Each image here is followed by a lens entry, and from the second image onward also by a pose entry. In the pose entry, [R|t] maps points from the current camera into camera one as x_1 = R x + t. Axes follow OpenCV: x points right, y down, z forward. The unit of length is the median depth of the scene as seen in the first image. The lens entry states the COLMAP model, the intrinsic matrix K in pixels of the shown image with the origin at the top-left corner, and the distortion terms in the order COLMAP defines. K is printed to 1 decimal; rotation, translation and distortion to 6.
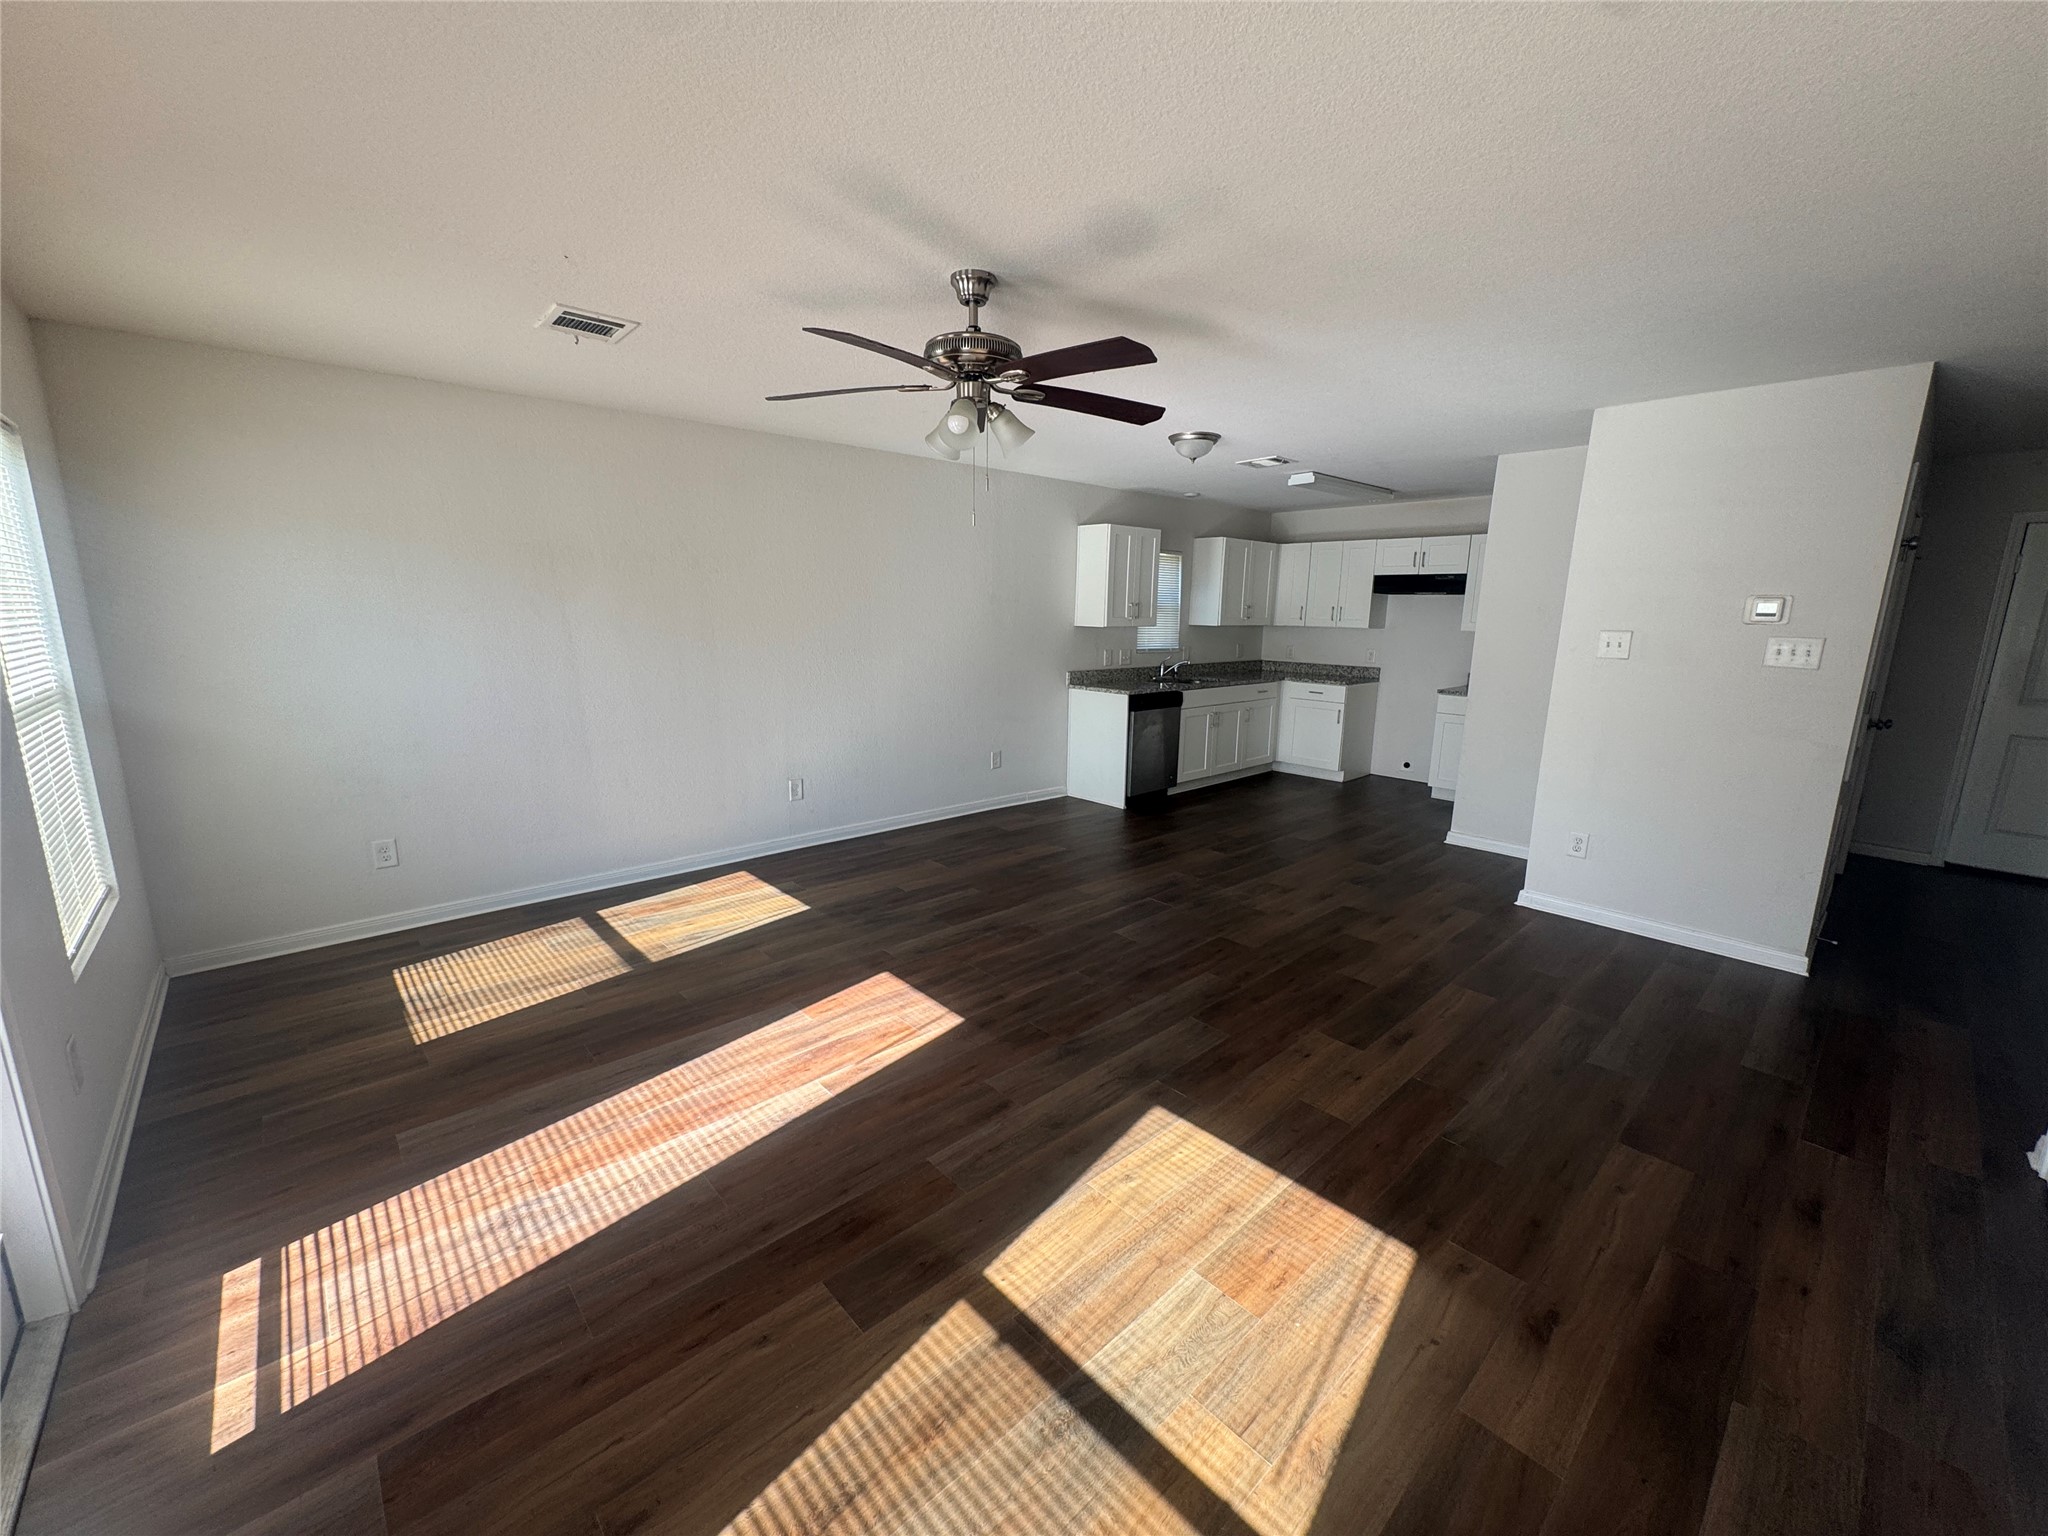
lens RADIAL K [[819.1, 0, 1027.5], [0, 819.1, 773.5], [0, 0, 1]] dist [-0.000358, 0.000007]
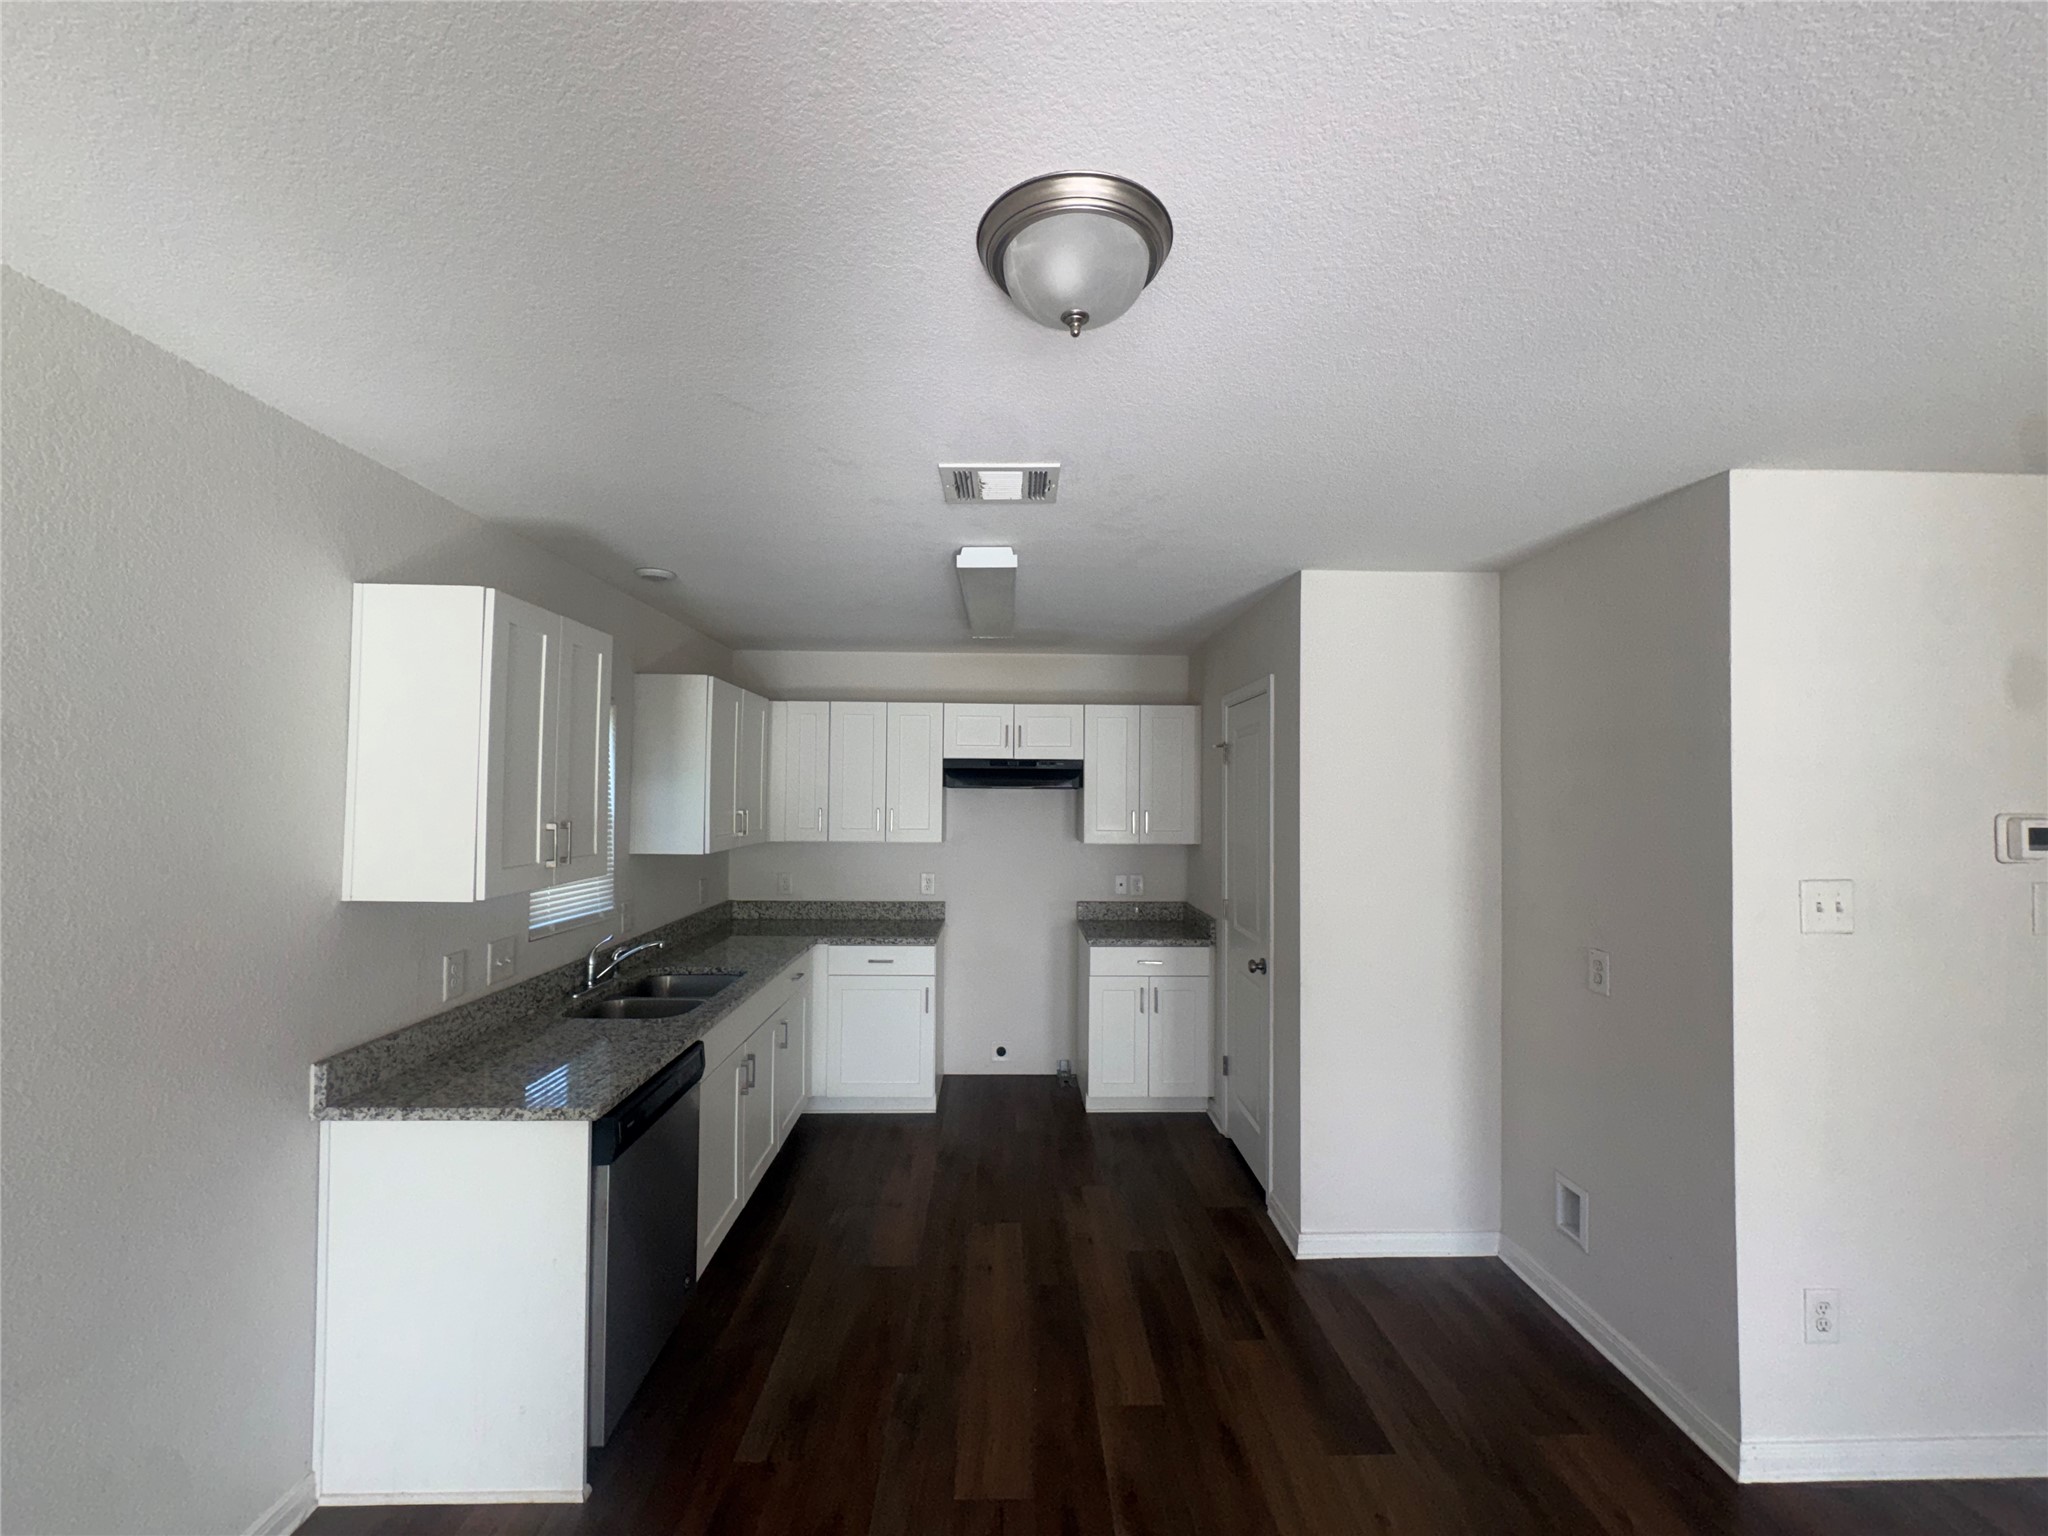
lens RADIAL K [[819.1, 0, 1027.5], [0, 819.1, 773.5], [0, 0, 1]] dist [-0.000358, 0.000007]
pose [[0.658923, 0.009439, 0.752152, -0.005183], [0.152024, 0.977616, -0.145449, -0.228736], [-0.736689, 0.210185, 0.642738, 0.969244]]
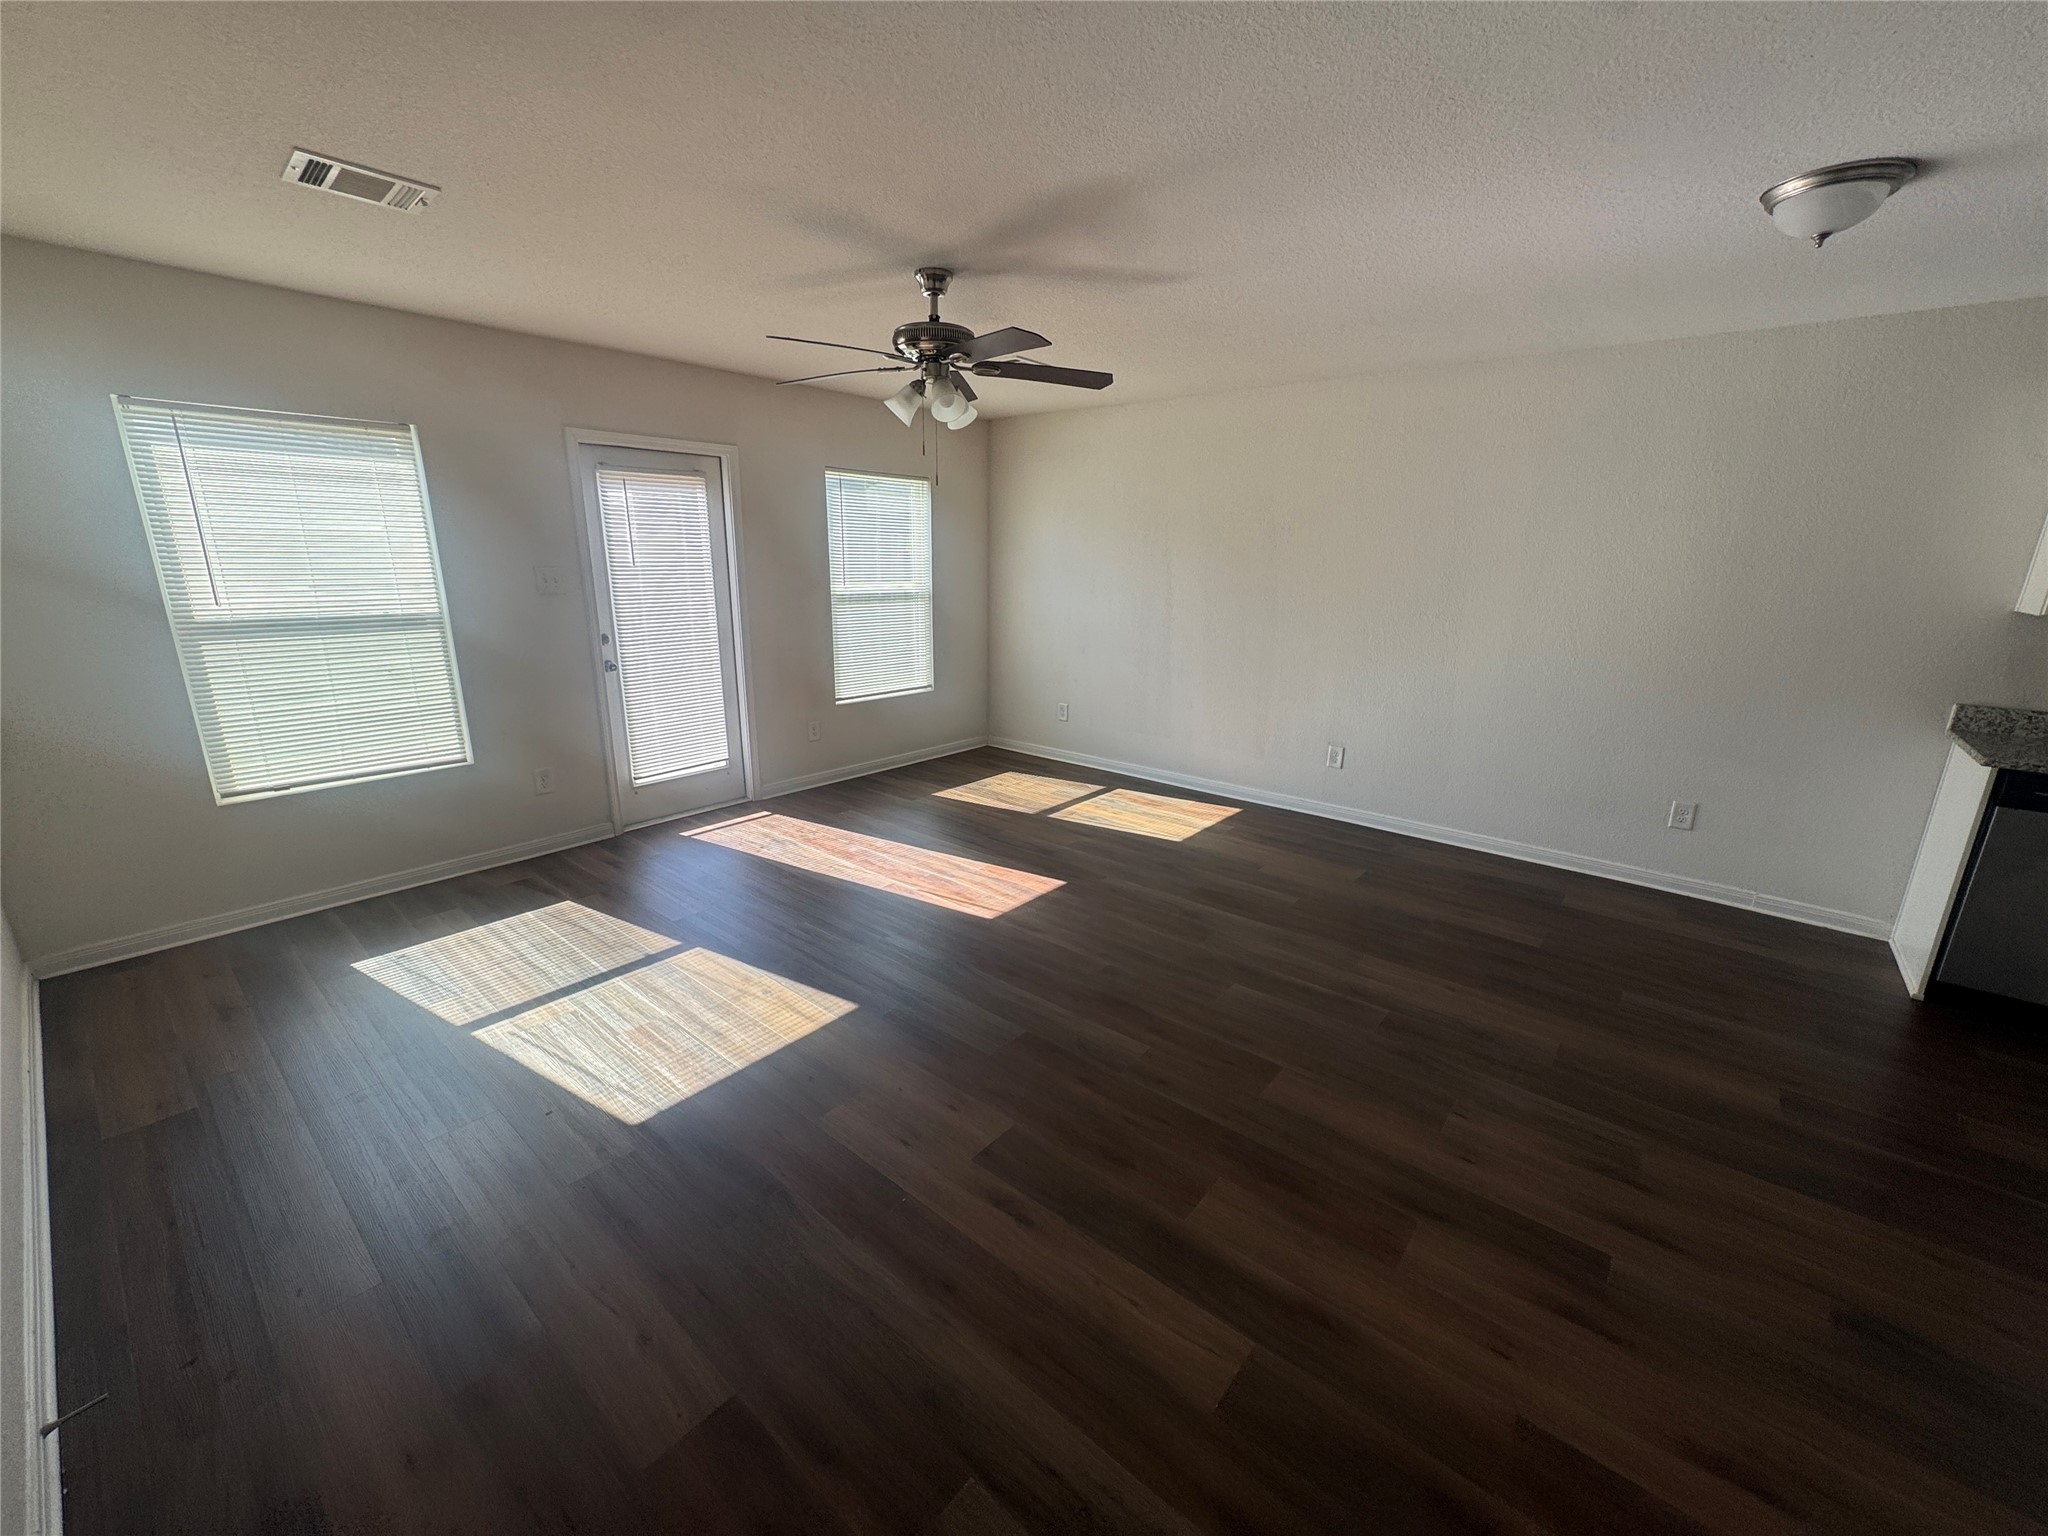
lens RADIAL K [[819.1, 0, 1027.5], [0, 819.1, 773.5], [0, 0, 1]] dist [-0.000358, 0.000007]
pose [[0.124955, 0.249136, -0.960374, 0.731790], [-0.211386, 0.952421, 0.219569, -0.117674], [0.969382, 0.175573, 0.171674, 0.606186]]
